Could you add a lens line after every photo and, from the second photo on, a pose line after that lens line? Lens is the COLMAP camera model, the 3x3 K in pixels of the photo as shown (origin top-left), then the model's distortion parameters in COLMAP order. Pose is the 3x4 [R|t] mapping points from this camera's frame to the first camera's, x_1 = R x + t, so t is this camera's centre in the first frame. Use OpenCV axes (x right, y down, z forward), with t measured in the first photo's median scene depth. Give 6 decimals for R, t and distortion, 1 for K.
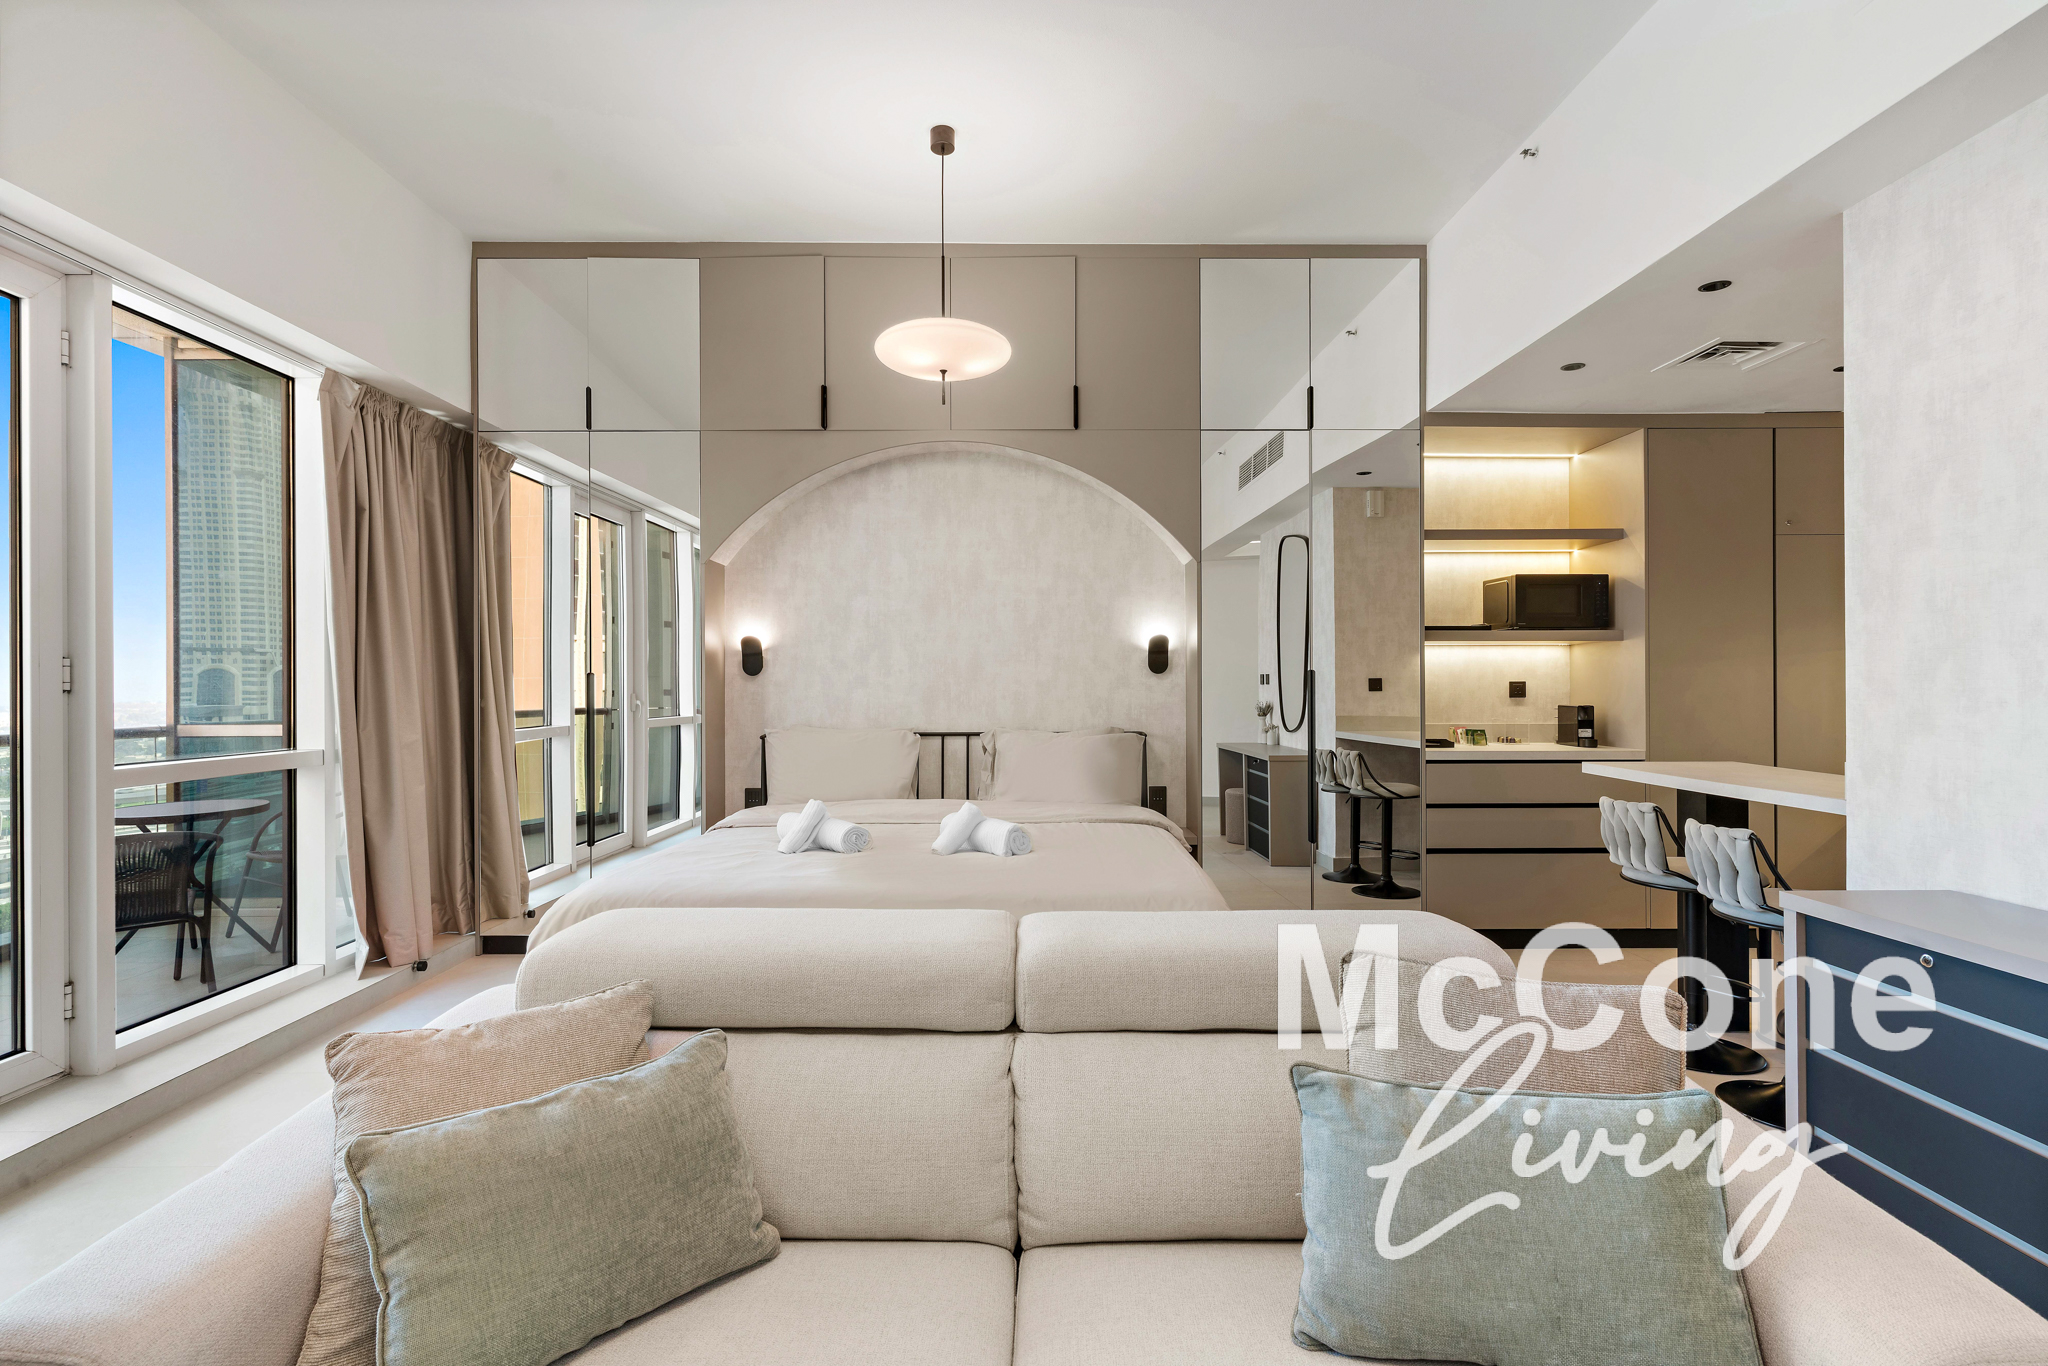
lens RADIAL K [[967.4, 0, 1024.7], [0, 967.4, 680.8], [0, 0, 1]] dist [-0.000731, 0.001249]
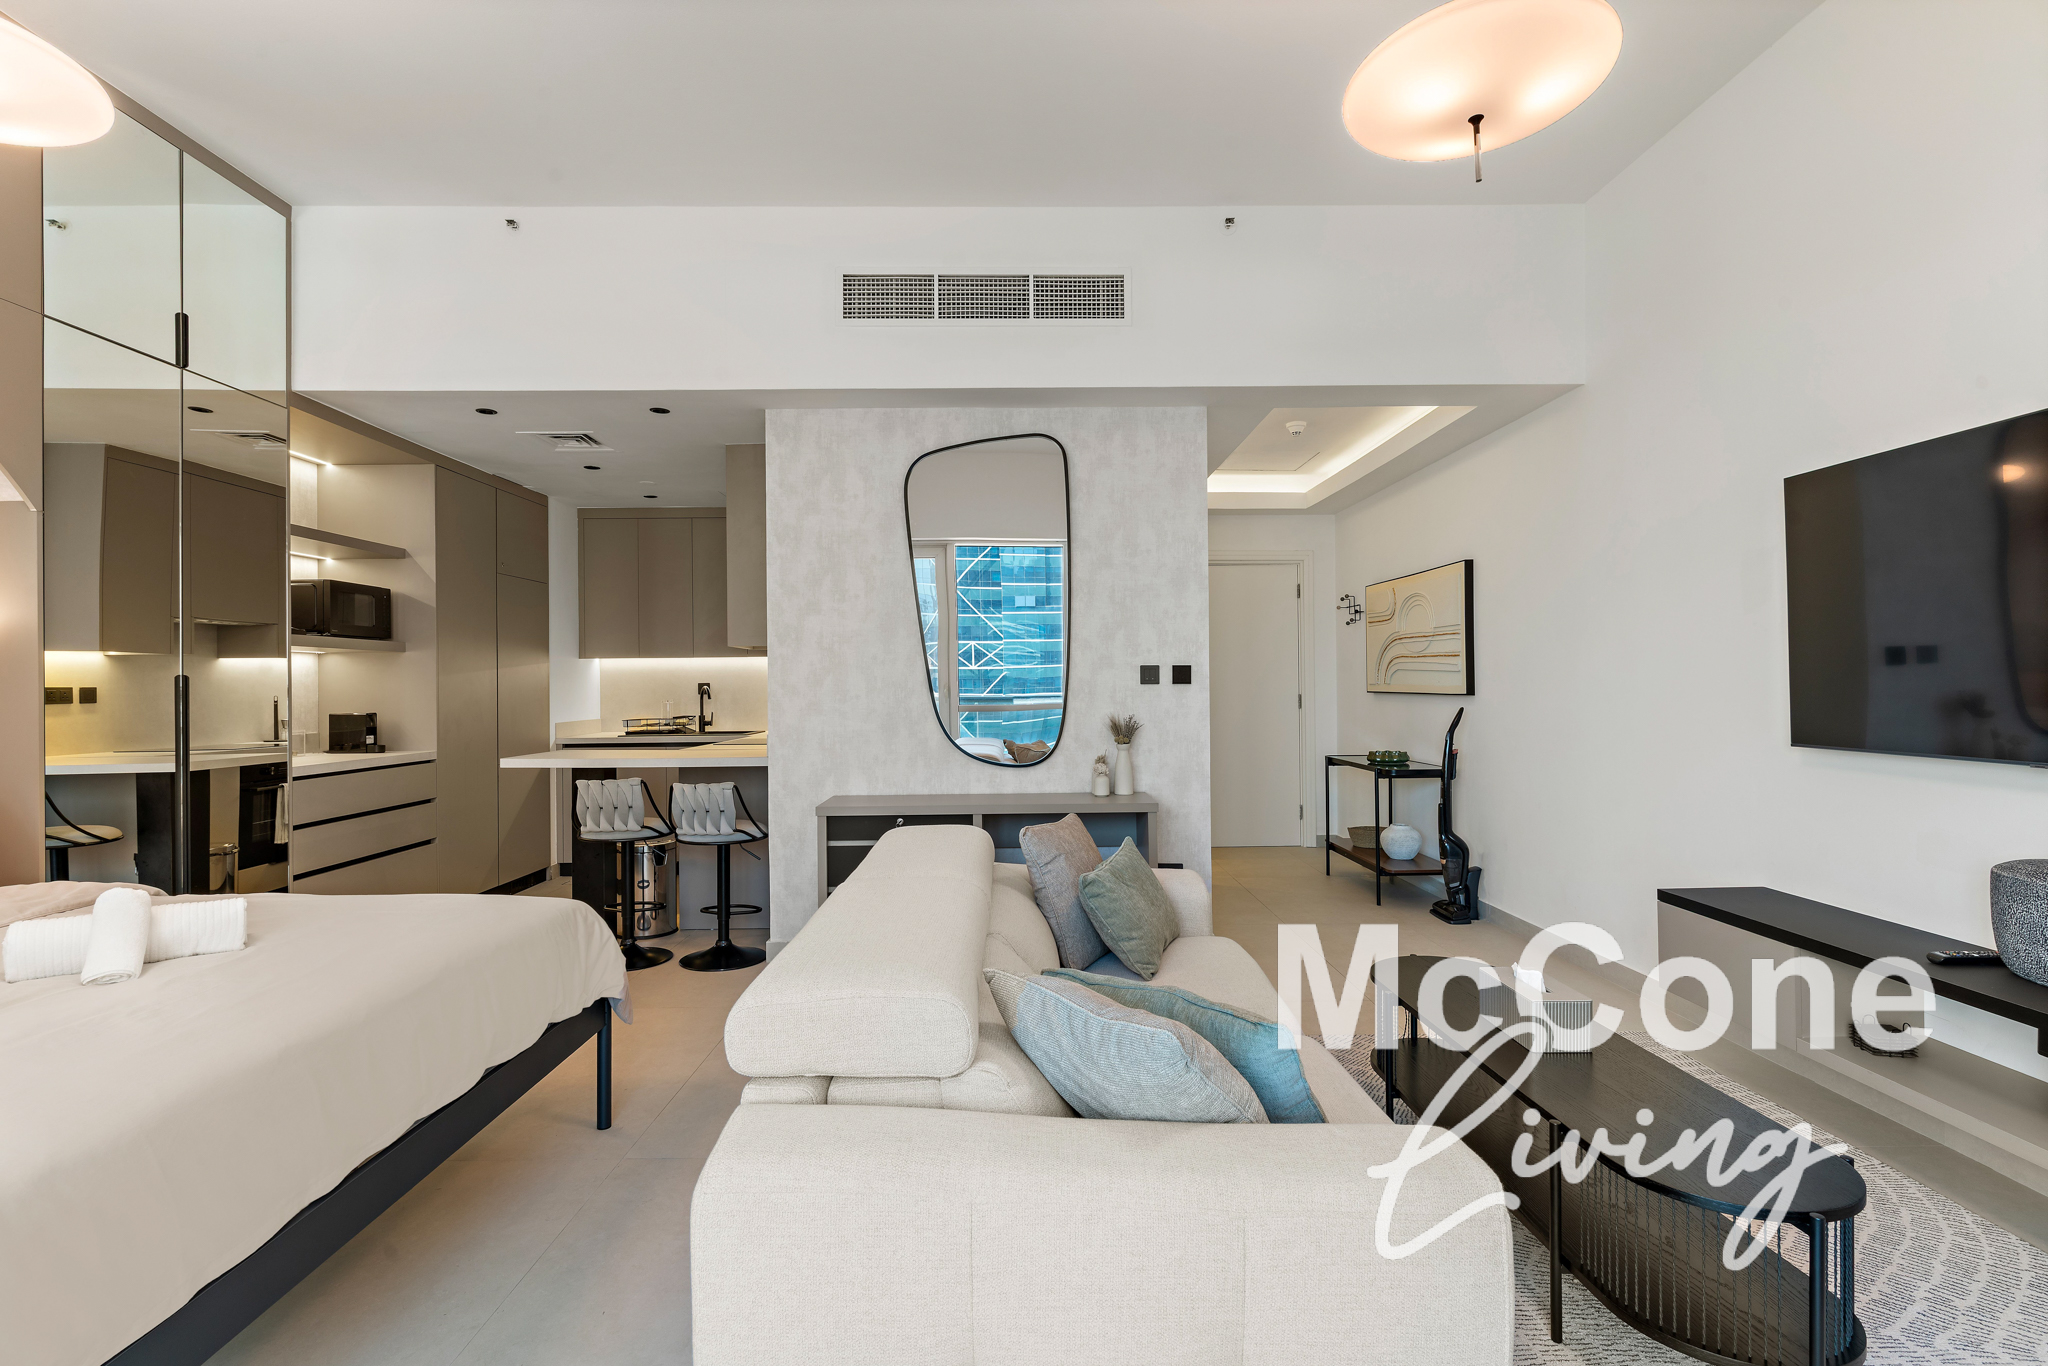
lens RADIAL K [[967.4, 0, 1022.6], [0, 967.4, 680.3], [0, 0, 1]] dist [-0.000731, 0.001249]
pose [[-0.000782, 0.008307, 0.999965, -0.460708], [0.005934, 0.999948, -0.008303, 0.003211], [-0.999982, 0.005927, -0.000831, 0.305520]]
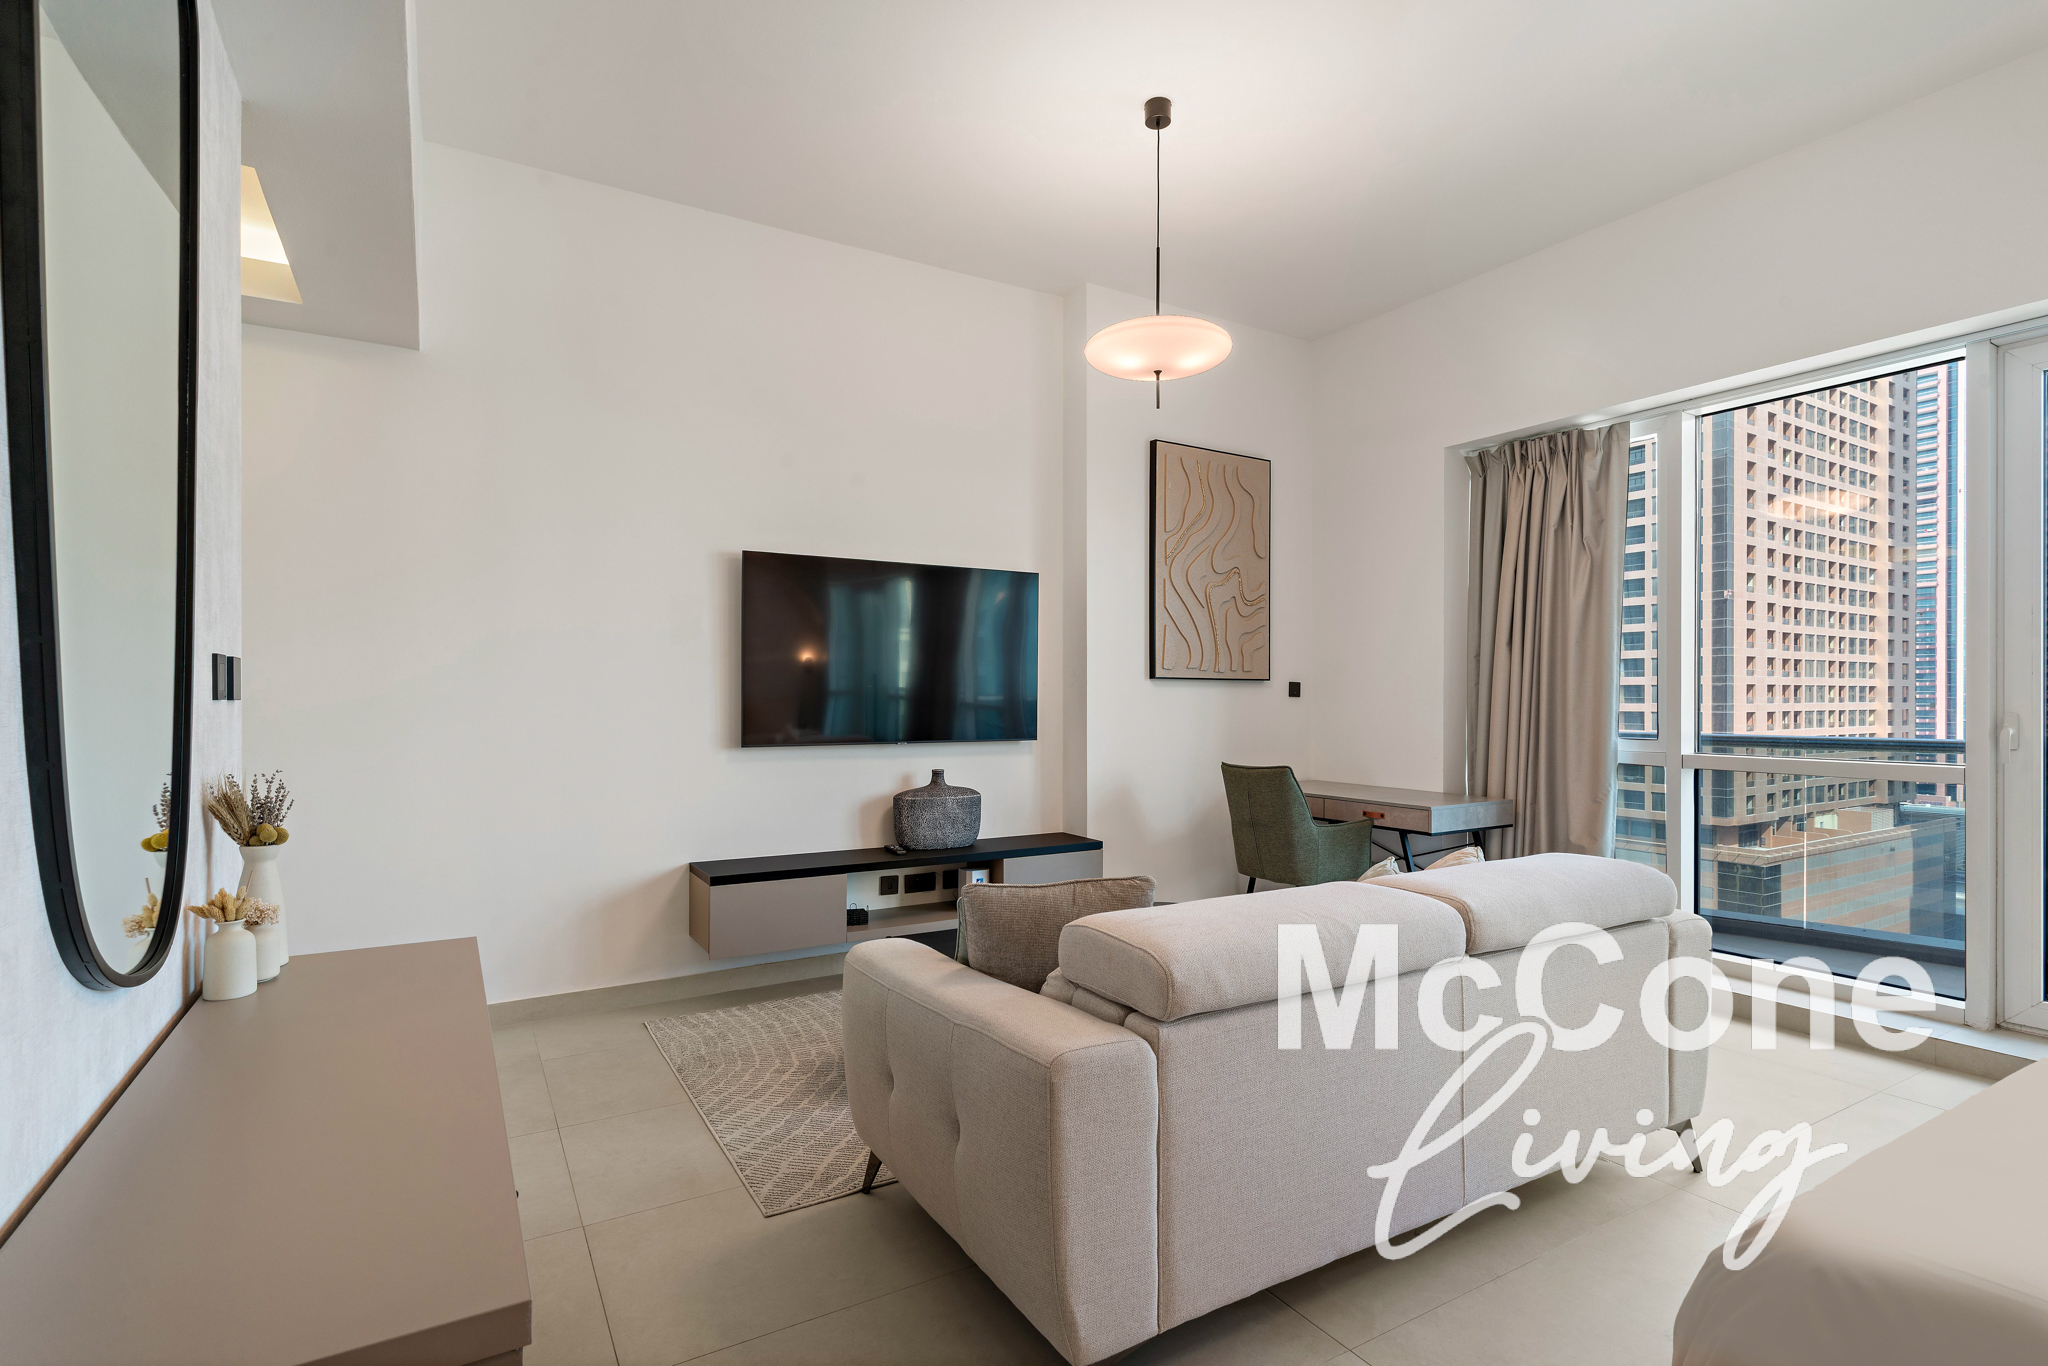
lens RADIAL K [[967.4, 0, 1007.7], [0, 967.4, 693.9], [0, 0, 1]] dist [-0.000731, 0.001249]
pose [[-0.871122, 0.002221, -0.491062, 0.387158], [0.004624, 0.999983, -0.003680, 0.000384], [0.491045, -0.005476, -0.871117, 0.673413]]
